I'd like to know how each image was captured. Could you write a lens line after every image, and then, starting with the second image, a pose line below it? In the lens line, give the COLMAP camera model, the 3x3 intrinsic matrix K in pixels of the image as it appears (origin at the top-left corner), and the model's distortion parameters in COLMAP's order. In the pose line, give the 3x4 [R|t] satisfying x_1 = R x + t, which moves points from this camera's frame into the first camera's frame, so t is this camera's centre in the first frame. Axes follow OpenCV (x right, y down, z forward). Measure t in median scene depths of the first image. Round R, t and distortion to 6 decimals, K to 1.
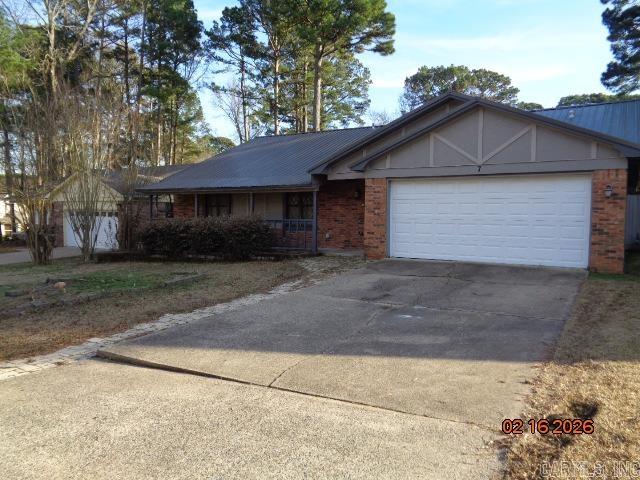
lens RADIAL K [[480.2, 0, 322.6], [0, 480.2, 238.5], [0, 0, 1]] dist [0.005660, 0.009274]
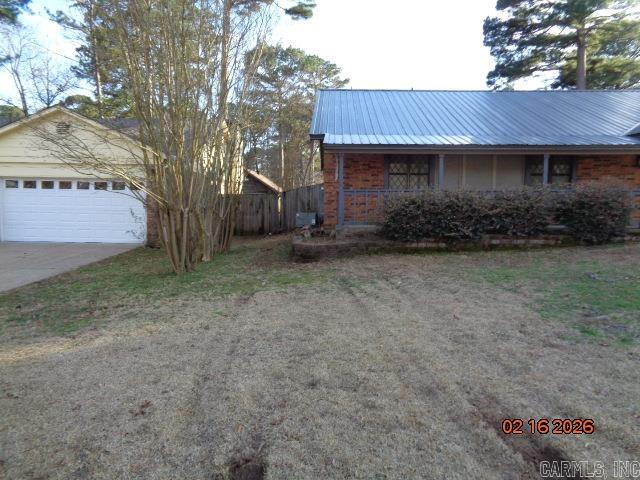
lens RADIAL K [[480.2, 0, 322.6], [0, 480.2, 238.5], [0, 0, 1]] dist [0.005660, 0.009274]
pose [[0.851174, -0.037603, 0.523534, -1.063726], [0.025272, 0.999210, 0.030681, 0.005895], [-0.524274, -0.012884, 0.851452, 0.686367]]
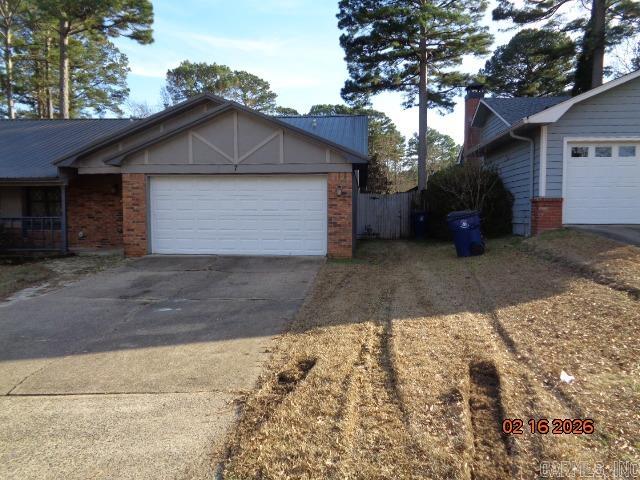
lens RADIAL K [[480.2, 0, 322.6], [0, 480.2, 238.5], [0, 0, 1]] dist [0.005660, 0.009274]
pose [[0.891212, -0.032180, 0.452443, 0.007242], [0.028734, 0.999482, 0.014488, 0.002859], [-0.452675, 0.000089, 0.891675, -0.042173]]
